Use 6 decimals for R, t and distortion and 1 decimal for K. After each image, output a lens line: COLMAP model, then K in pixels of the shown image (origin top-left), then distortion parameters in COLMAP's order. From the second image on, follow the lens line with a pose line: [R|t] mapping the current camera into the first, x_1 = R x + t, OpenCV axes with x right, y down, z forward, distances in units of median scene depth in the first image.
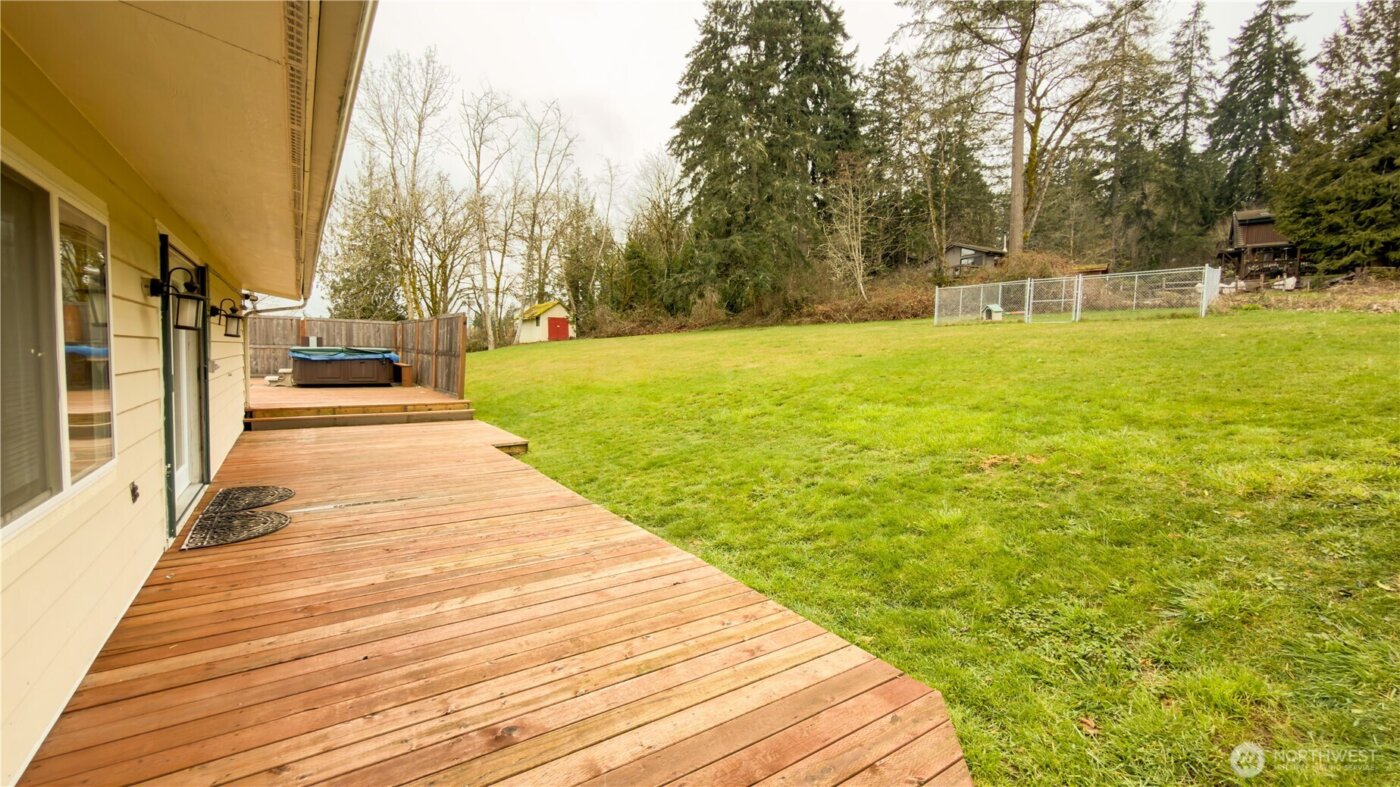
lens RADIAL K [[561.2, 0, 700.0], [0, 561.2, 393.5], [0, 0, 1]] dist [0.001410, 0.000045]
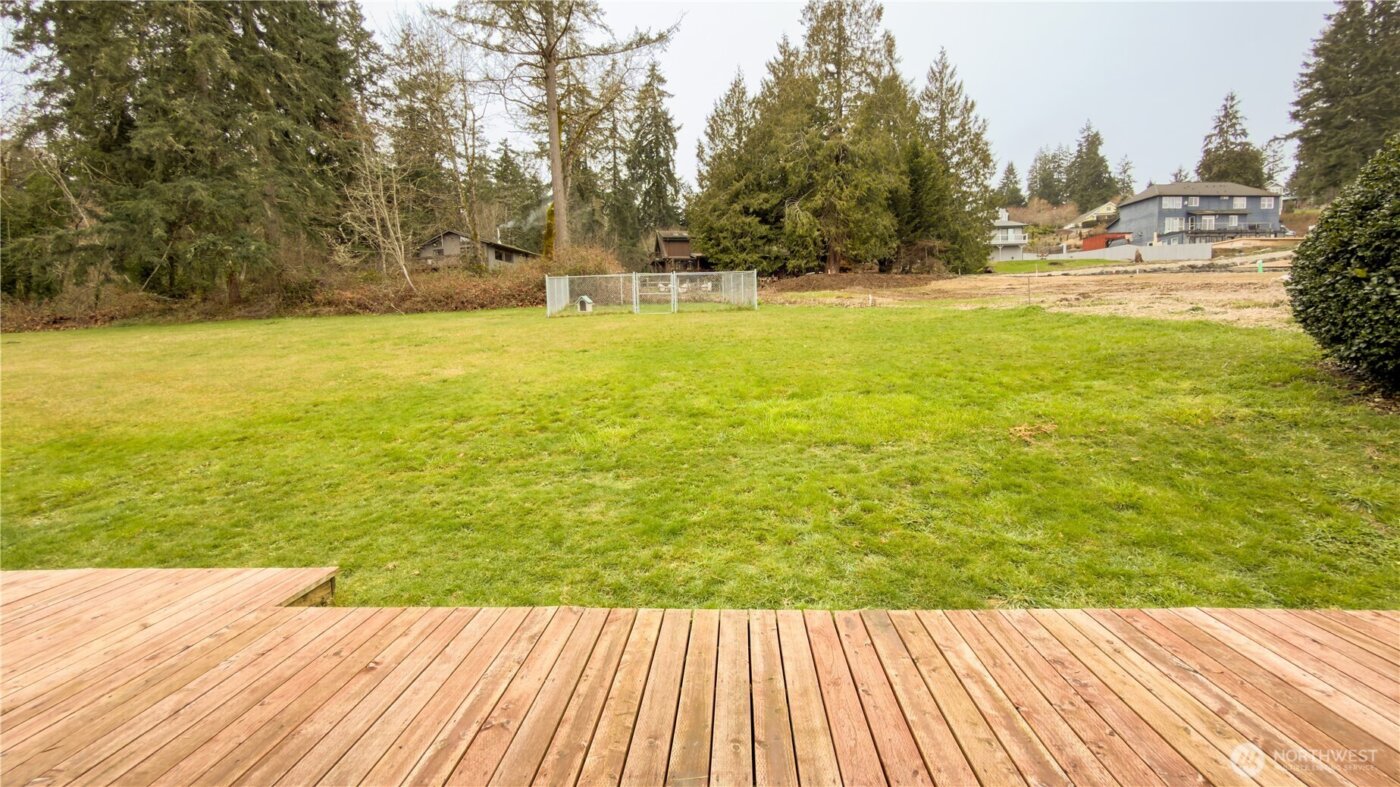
lens RADIAL K [[578.3, 0, 700.0], [0, 578.3, 393.5], [0, 0, 1]] dist [0.000873, 0.000059]
pose [[0.618857, -0.105420, 0.778397, -0.078251], [0.097199, 0.993615, 0.057290, -0.009151], [-0.779467, 0.040205, 0.625152, 0.077053]]
